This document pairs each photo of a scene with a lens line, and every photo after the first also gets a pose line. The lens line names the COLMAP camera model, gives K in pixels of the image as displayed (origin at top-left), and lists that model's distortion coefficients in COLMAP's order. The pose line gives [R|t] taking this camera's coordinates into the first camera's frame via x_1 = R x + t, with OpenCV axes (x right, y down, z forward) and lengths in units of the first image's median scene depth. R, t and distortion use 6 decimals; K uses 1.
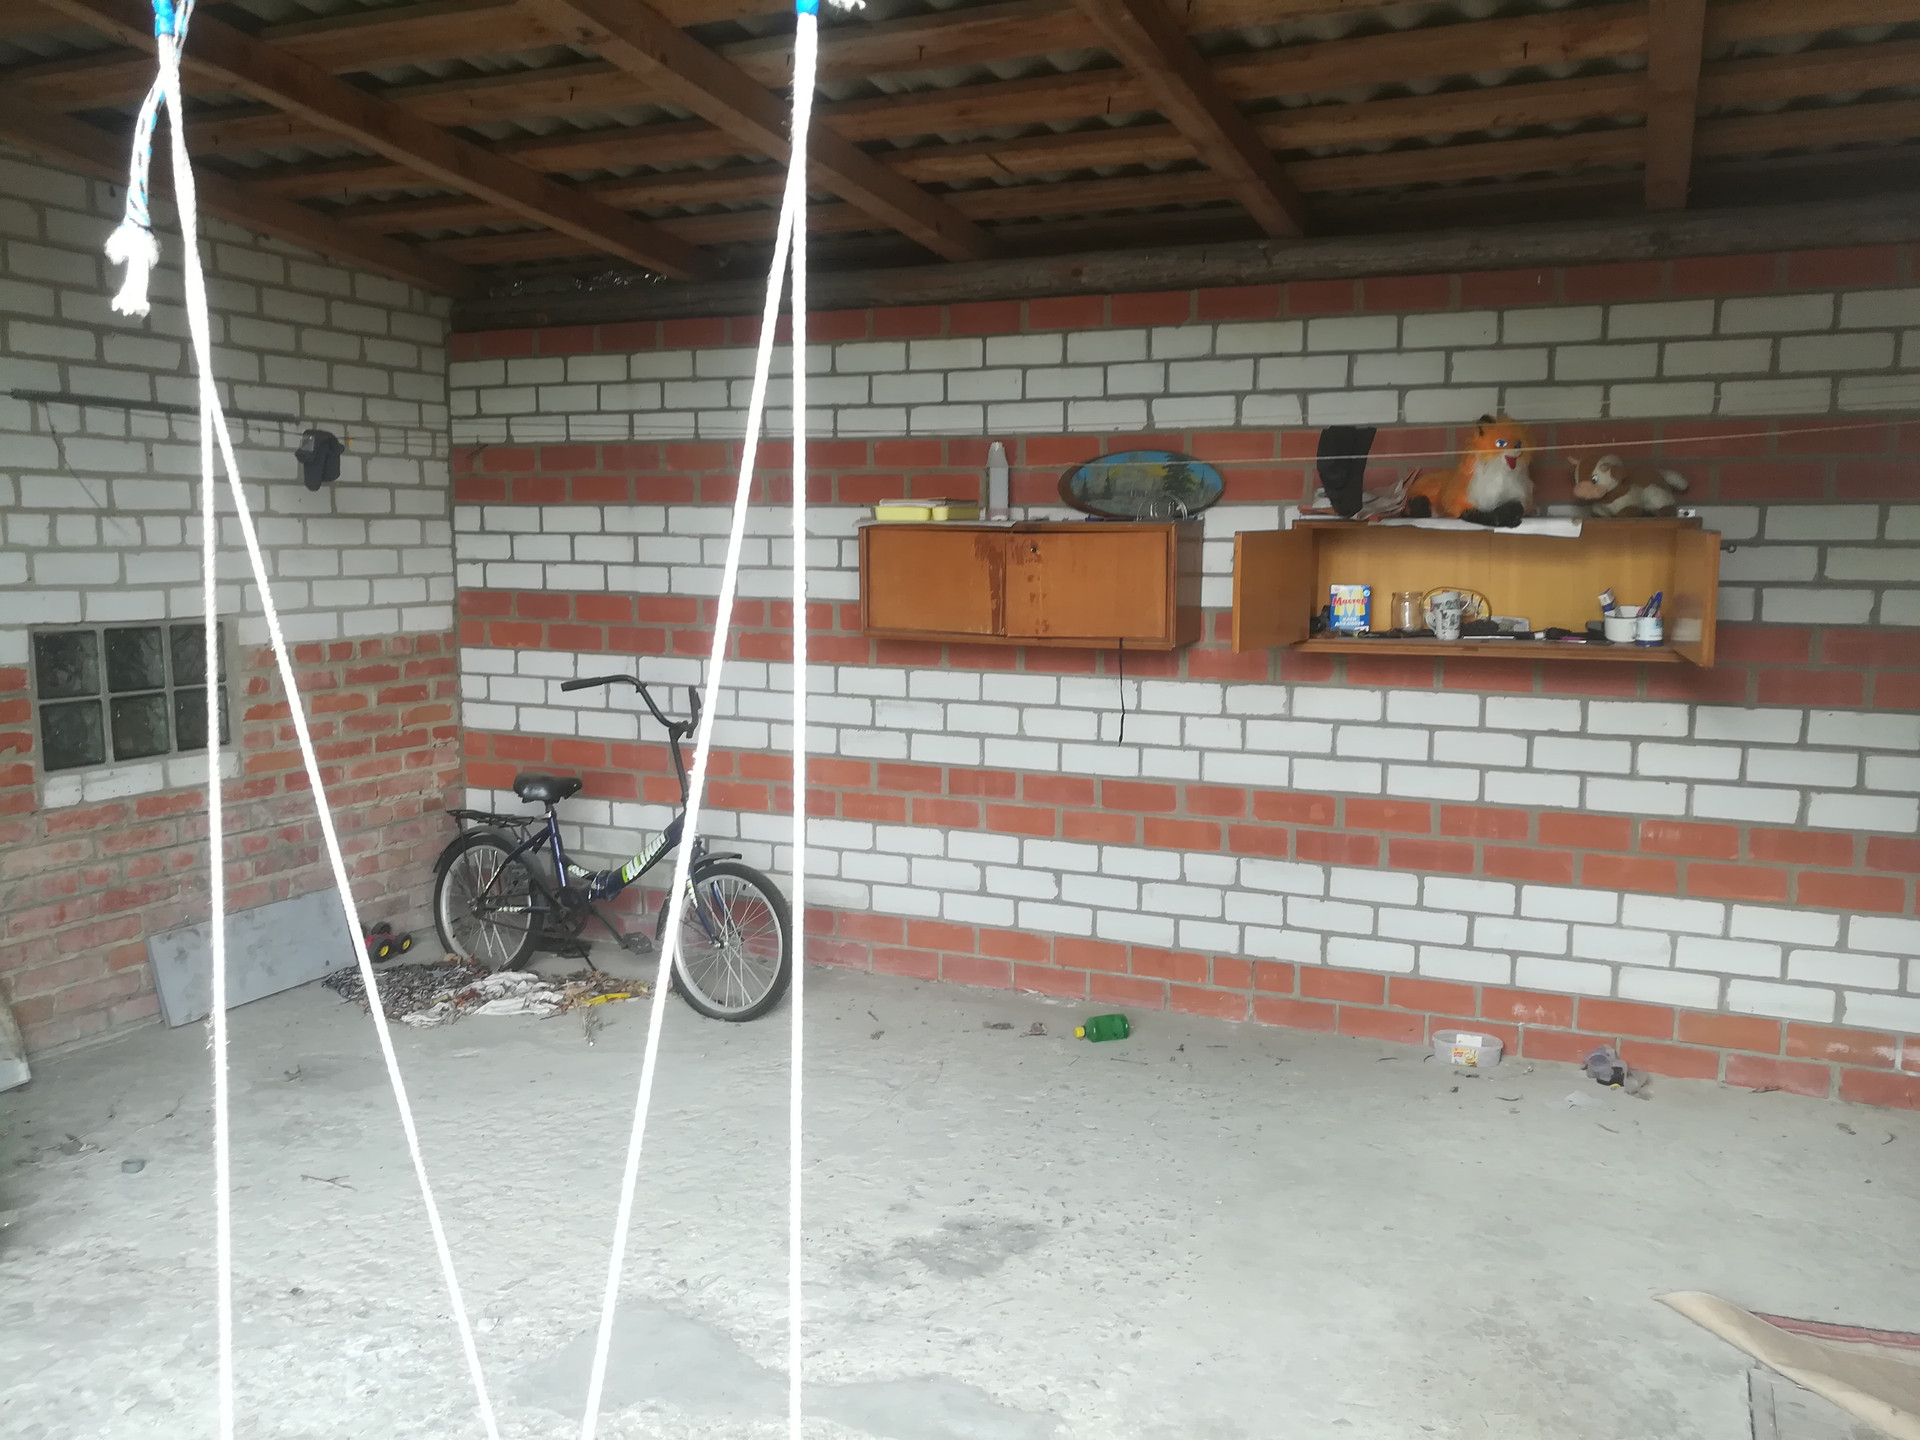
lens RADIAL K [[1548.6, 0, 960.0], [0, 1548.6, 720.0], [0, 0, 1]] dist [-0.027795, 0.141004]
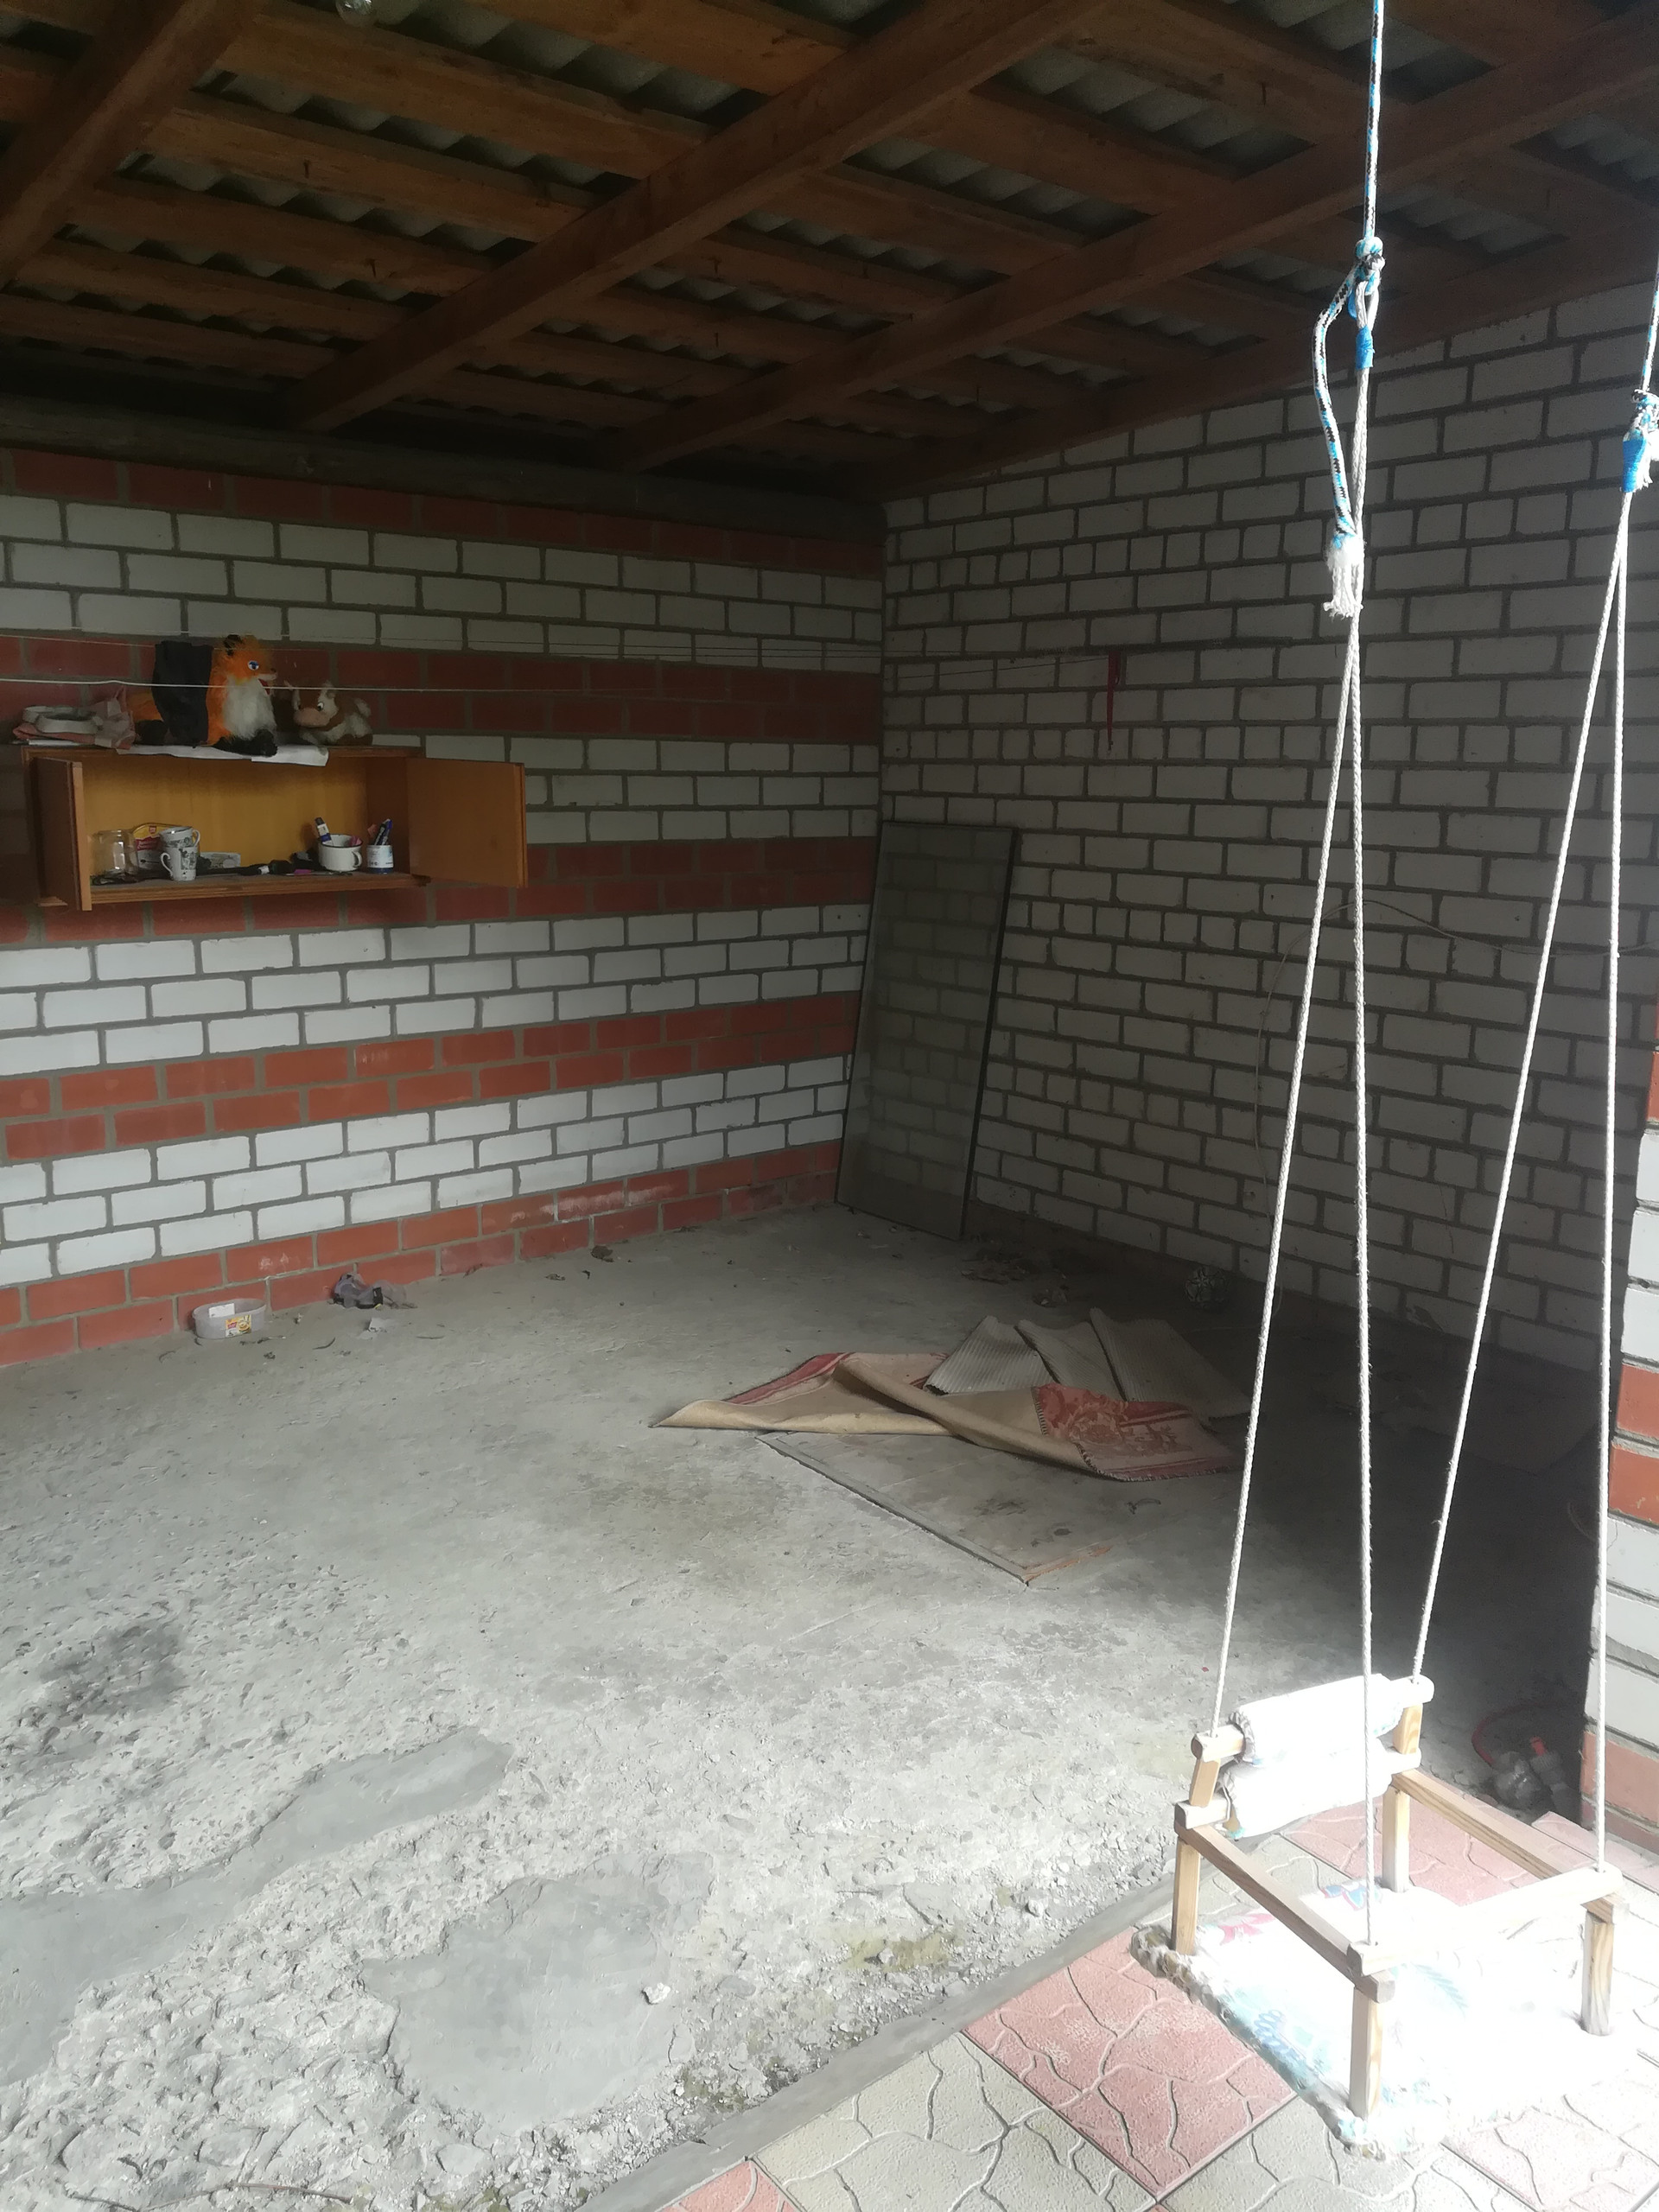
lens RADIAL K [[1784.1, 0, 787.7], [0, 1784.1, 1103.4], [0, 0, 1]] dist [-0.027795, 0.141004]
pose [[0.456184, -0.171264, 0.873250, -0.463883], [0.107444, 0.984727, 0.136999, -0.028692], [-0.883375, 0.031329, 0.467618, 0.205612]]
